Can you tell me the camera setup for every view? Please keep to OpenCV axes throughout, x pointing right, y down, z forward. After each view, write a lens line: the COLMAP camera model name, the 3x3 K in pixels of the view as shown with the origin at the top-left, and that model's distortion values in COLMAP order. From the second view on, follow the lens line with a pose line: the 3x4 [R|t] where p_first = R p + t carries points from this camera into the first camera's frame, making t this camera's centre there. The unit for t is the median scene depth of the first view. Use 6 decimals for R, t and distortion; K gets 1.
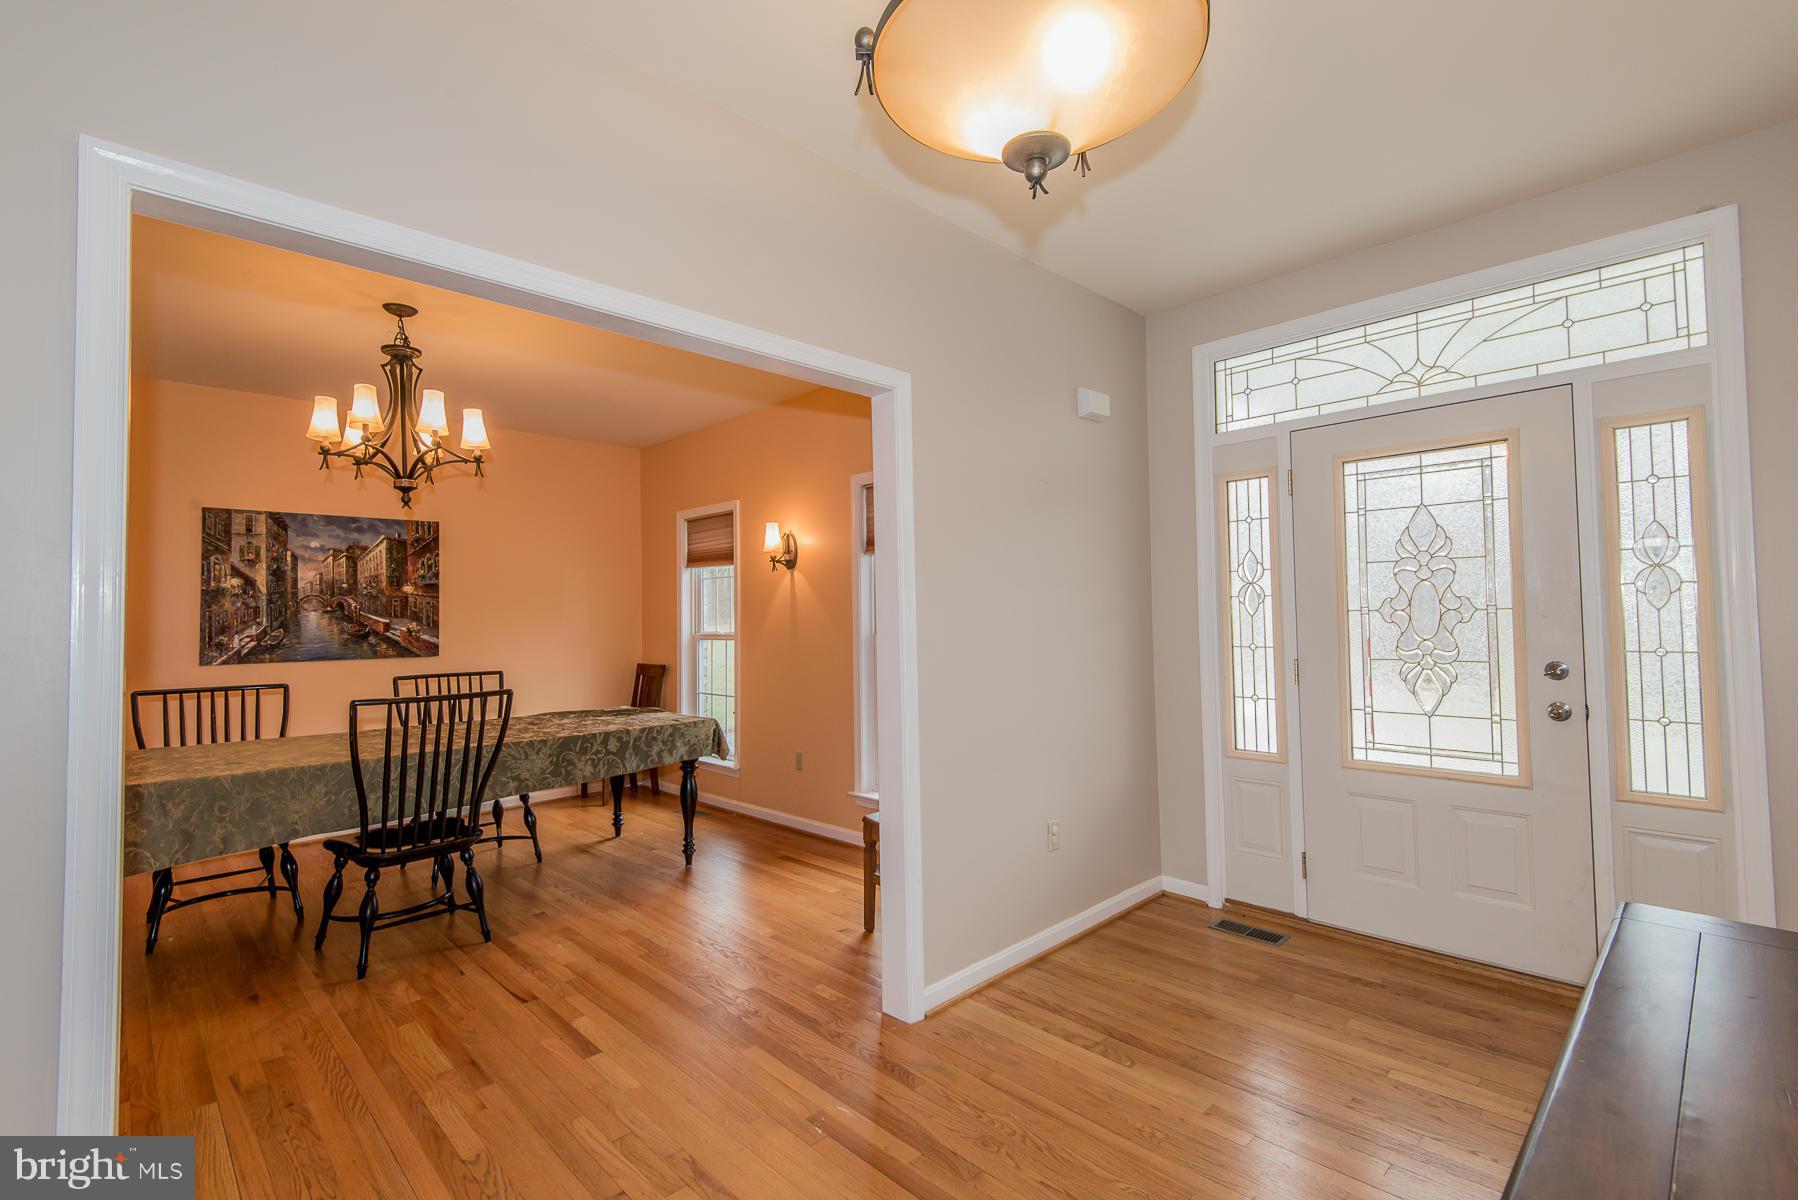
lens RADIAL K [[810.2, 0, 906.7], [0, 810.2, 590.4], [0, 0, 1]] dist [0.032724, -0.015557]
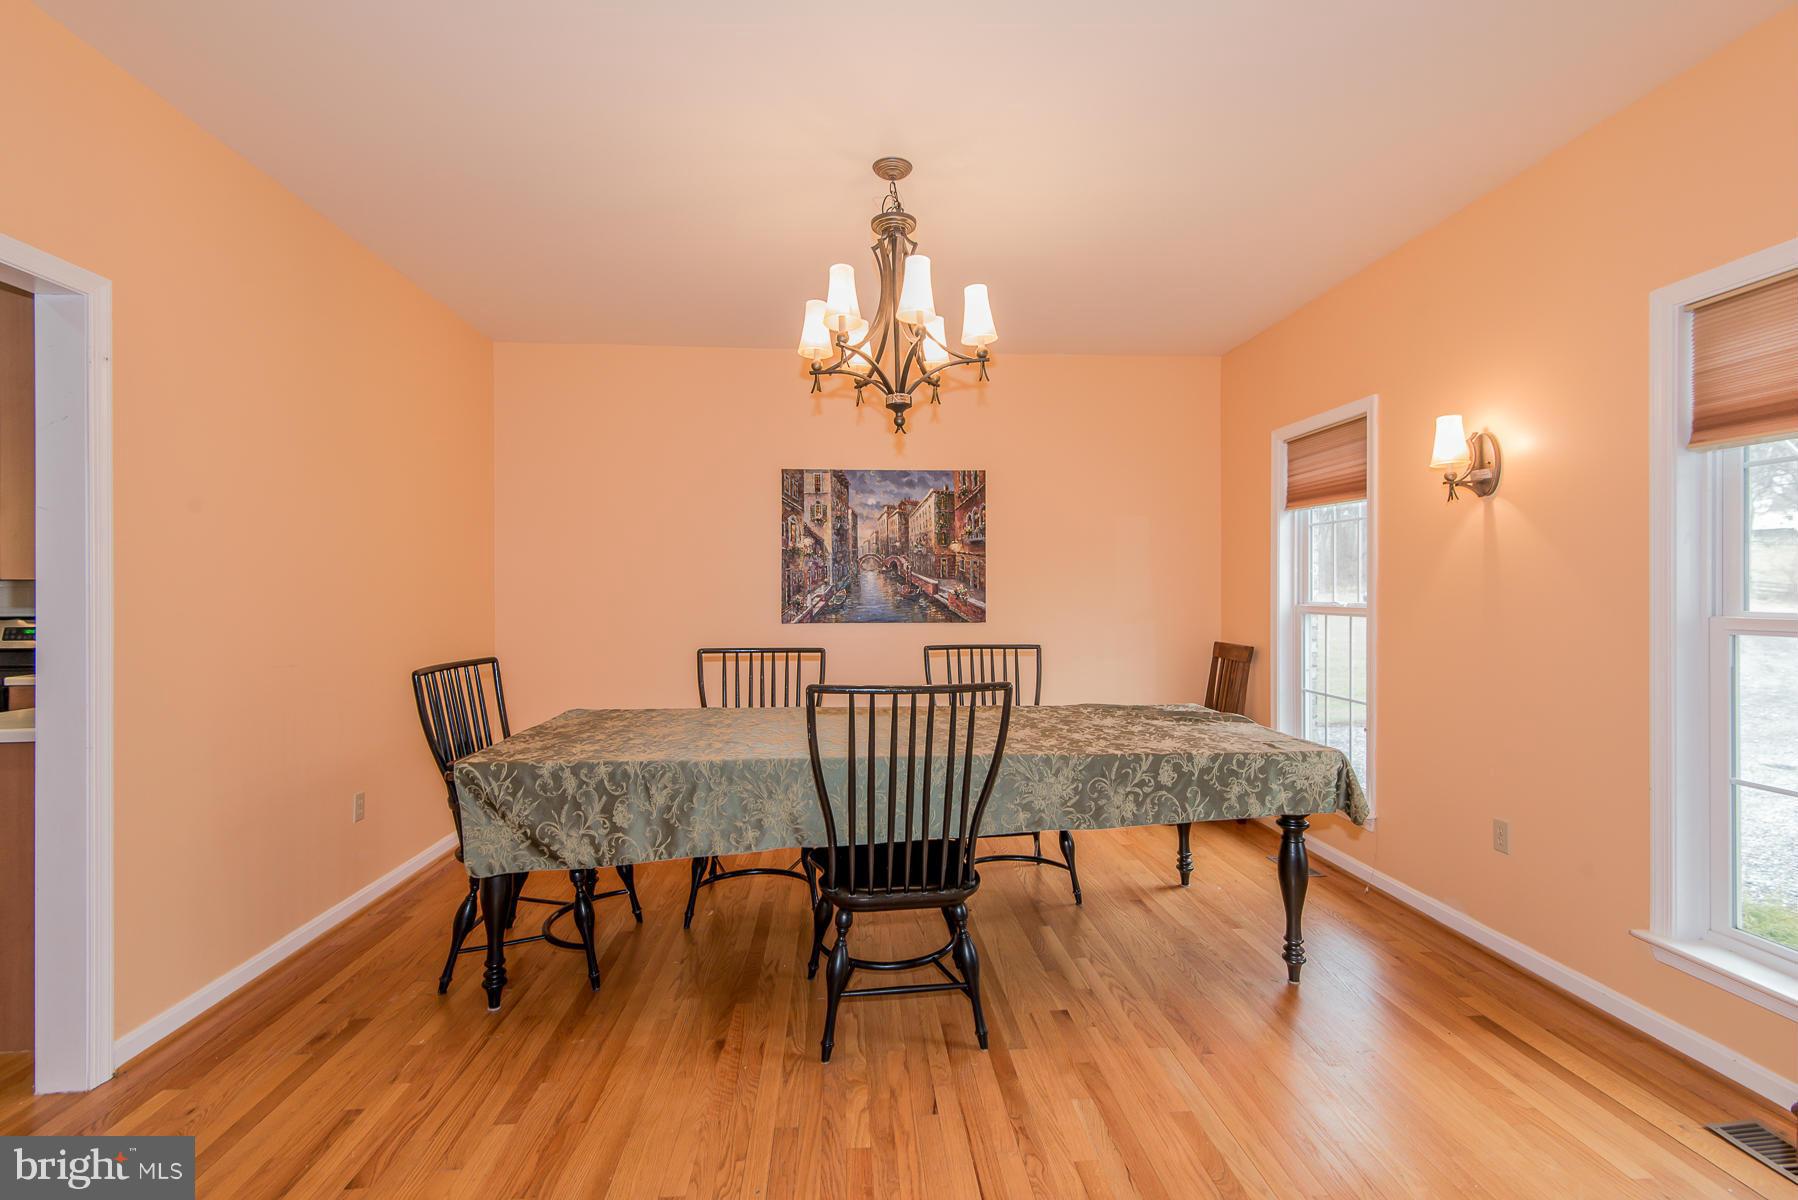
lens RADIAL K [[803.6, 0, 904.7], [0, 803.6, 592.0], [0, 0, 1]] dist [0.042018, -0.024100]
pose [[0.765946, 0.014949, -0.642732, -0.092479], [0.012317, 0.999205, 0.037918, 0.015234], [0.642787, -0.036960, 0.765153, 0.320251]]
